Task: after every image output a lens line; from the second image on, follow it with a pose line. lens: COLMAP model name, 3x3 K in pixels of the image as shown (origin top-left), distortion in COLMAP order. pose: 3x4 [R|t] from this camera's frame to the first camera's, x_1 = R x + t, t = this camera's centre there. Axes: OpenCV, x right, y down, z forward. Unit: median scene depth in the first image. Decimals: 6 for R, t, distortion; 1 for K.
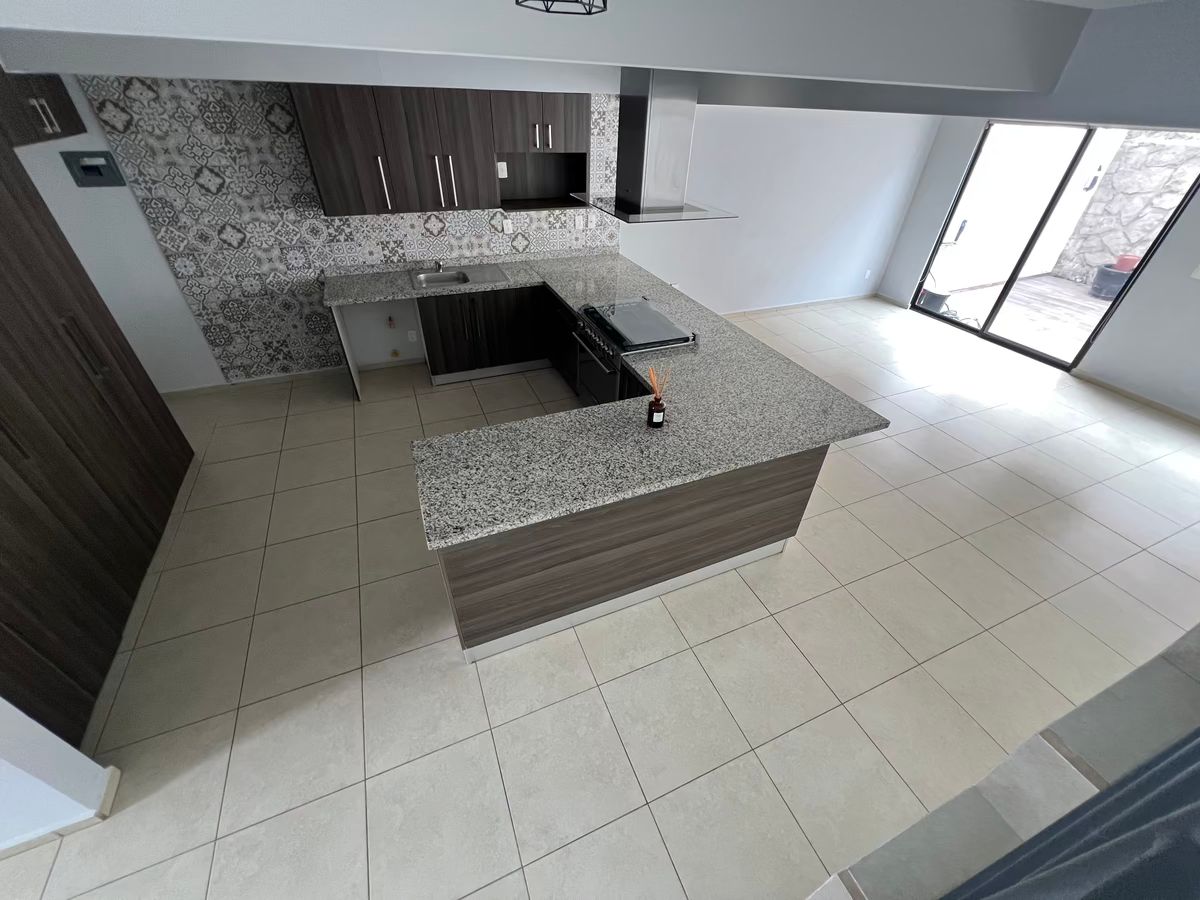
lens RADIAL K [[483.4, 0, 600.4], [0, 483.4, 454.3], [0, 0, 1]] dist [-0.000383, 0.000549]
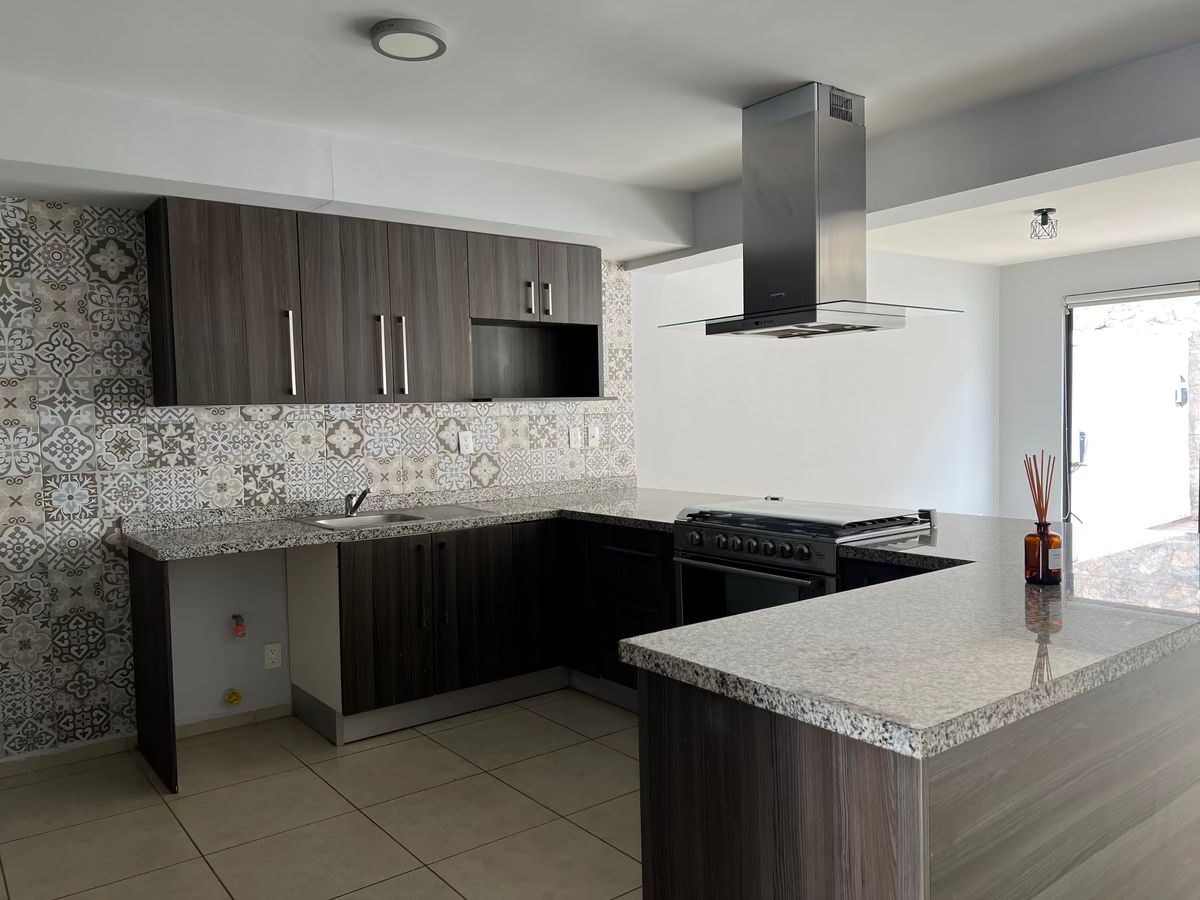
lens RADIAL K [[907.3, 0, 598.4], [0, 907.3, 459.1], [0, 0, 1]] dist [0.039866, -0.043358]
pose [[0.965441, -0.066301, 0.252046, -0.343058], [0.195777, 0.822862, -0.533451, 0.151507], [-0.172031, 0.564361, 0.807405, 0.147704]]
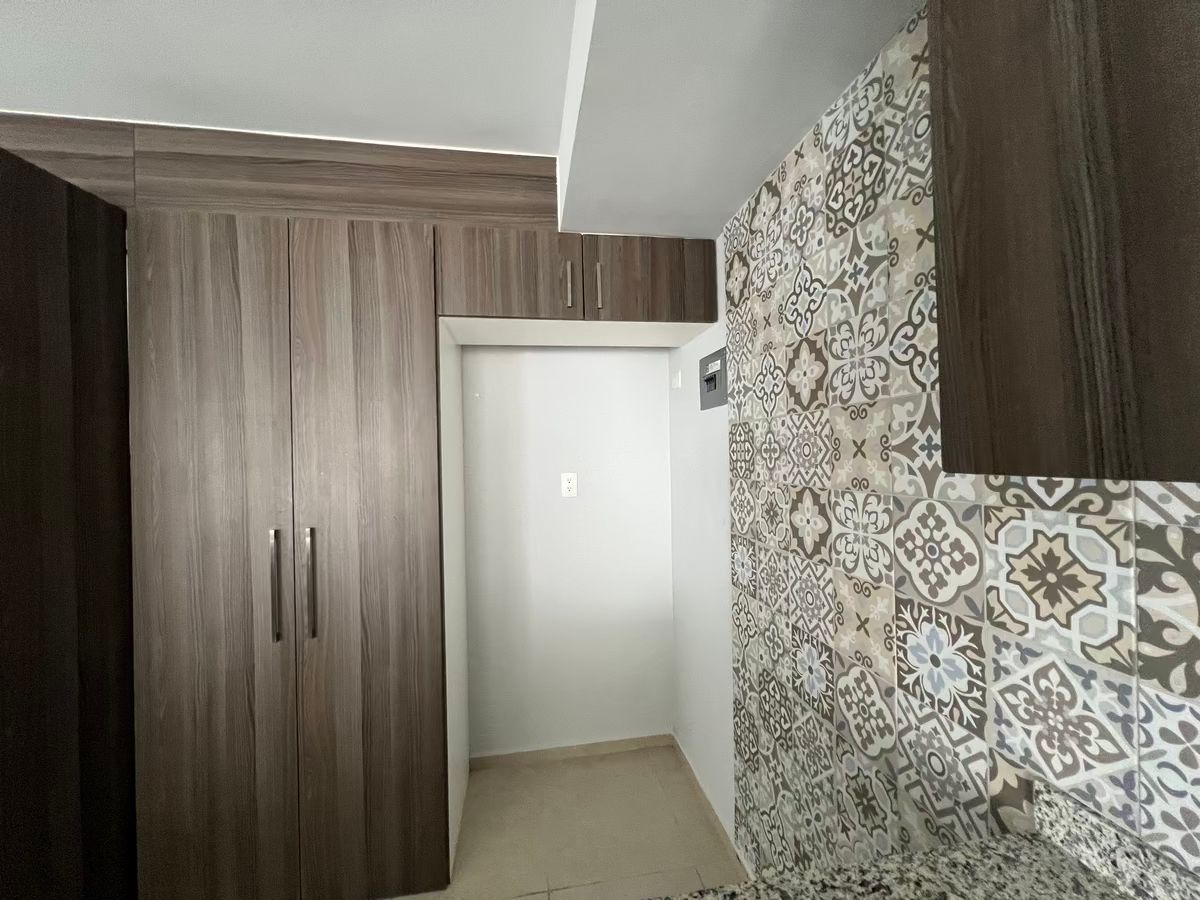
lens RADIAL K [[483.4, 0, 598.5], [0, 483.4, 451.2], [0, 0, 1]] dist [-0.000383, 0.000549]
pose [[-0.243795, -0.028196, -0.969417, -0.376064], [-0.570960, 0.812165, 0.119967, -0.414447], [0.783944, 0.582746, -0.214100, 0.860540]]
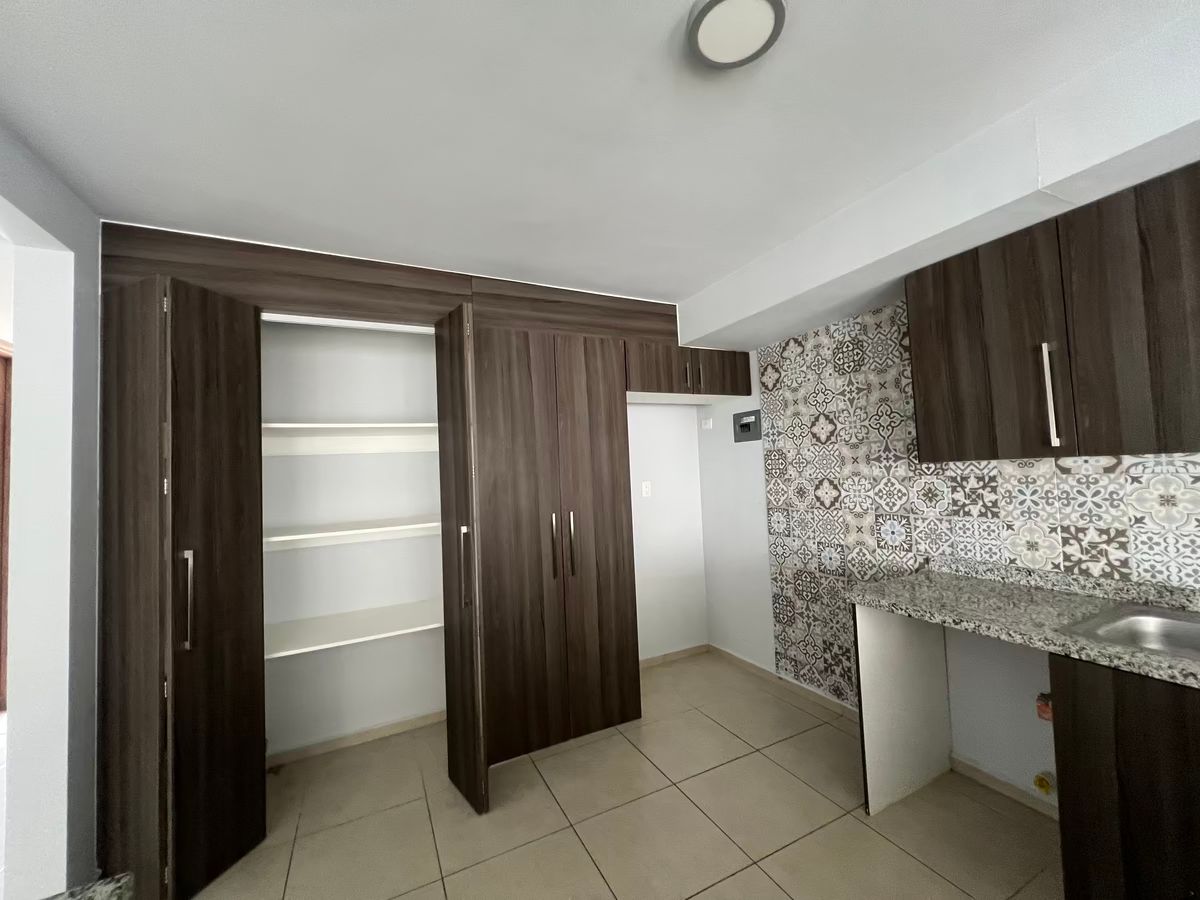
lens RADIAL K [[483.4, 0, 601.7], [0, 483.4, 451.5], [0, 0, 1]] dist [-0.000383, 0.000549]
pose [[0.054344, -0.075933, -0.995631, -0.025323], [-0.562856, 0.821266, -0.093357, -0.219414], [0.824766, 0.565471, 0.001891, 0.622535]]
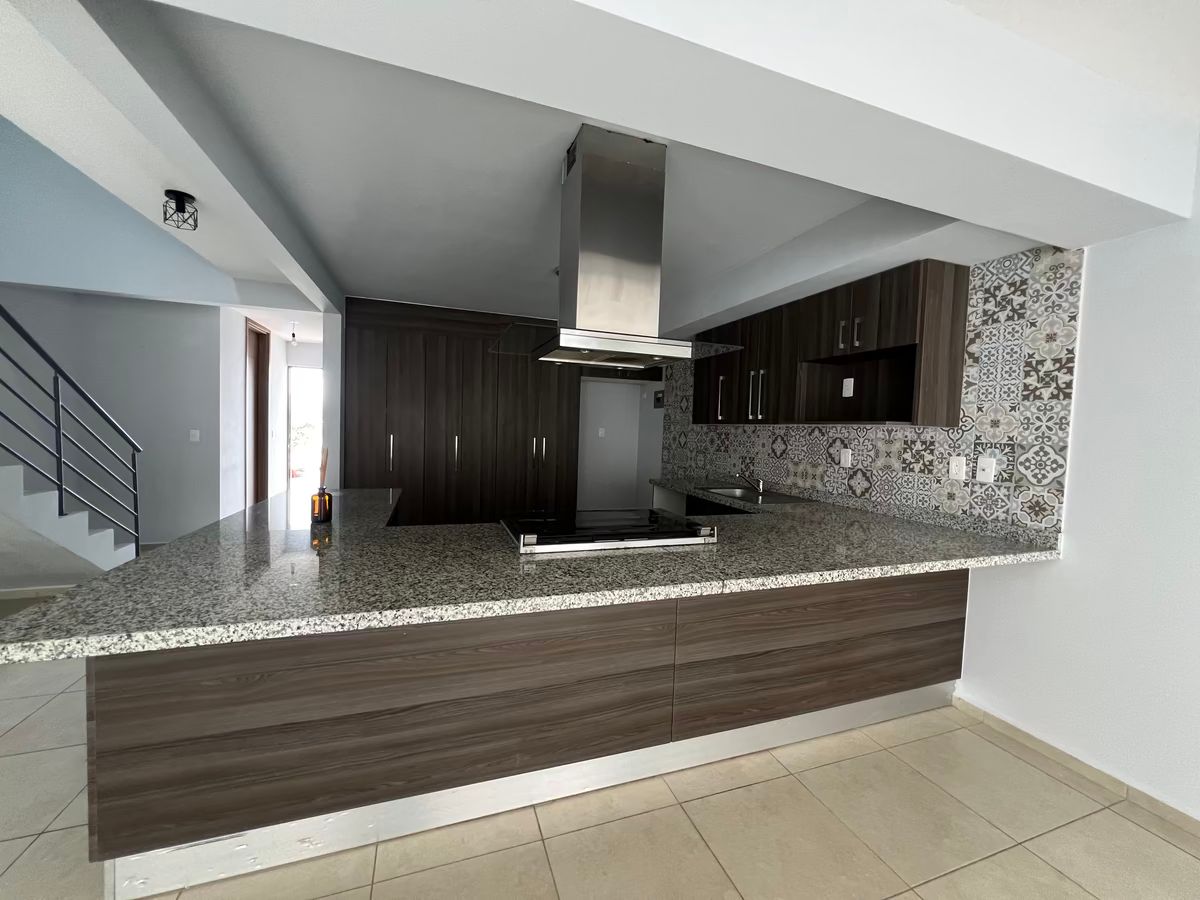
lens RADIAL K [[485.2, 0, 596.7], [0, 485.2, 452.6], [0, 0, 1]] dist [0.000805, -0.000607]
pose [[-0.068075, 0.019905, -0.997482, 0.591376], [-0.626165, 0.777512, 0.058249, -0.323098], [0.776713, 0.628553, -0.040465, 0.822191]]
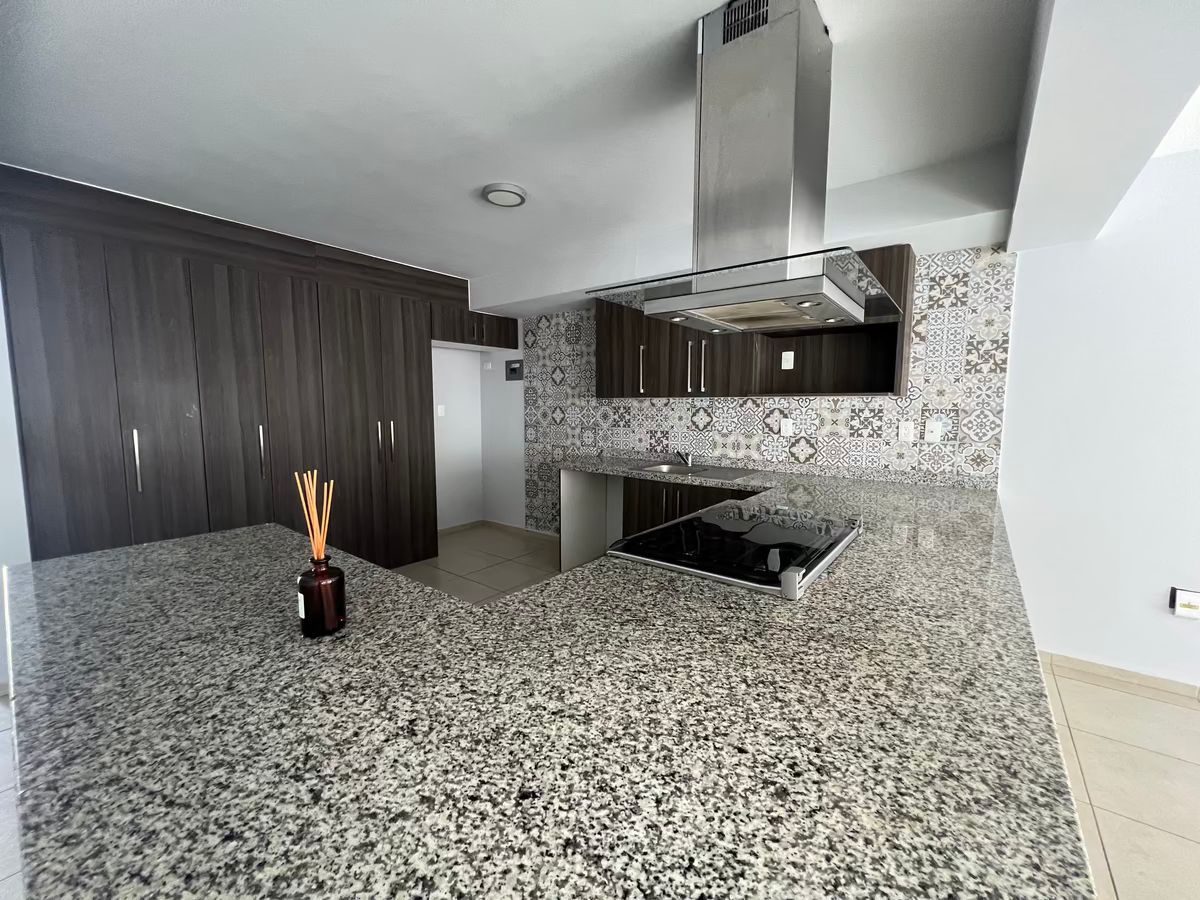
lens RADIAL K [[485.2, 0, 601.9], [0, 485.2, 452.4], [0, 0, 1]] dist [0.000805, -0.000607]
pose [[0.481212, 0.058650, -0.874640, 0.362713], [-0.517041, 0.824713, -0.229165, -0.133430], [0.707886, 0.562502, 0.427187, 0.553865]]
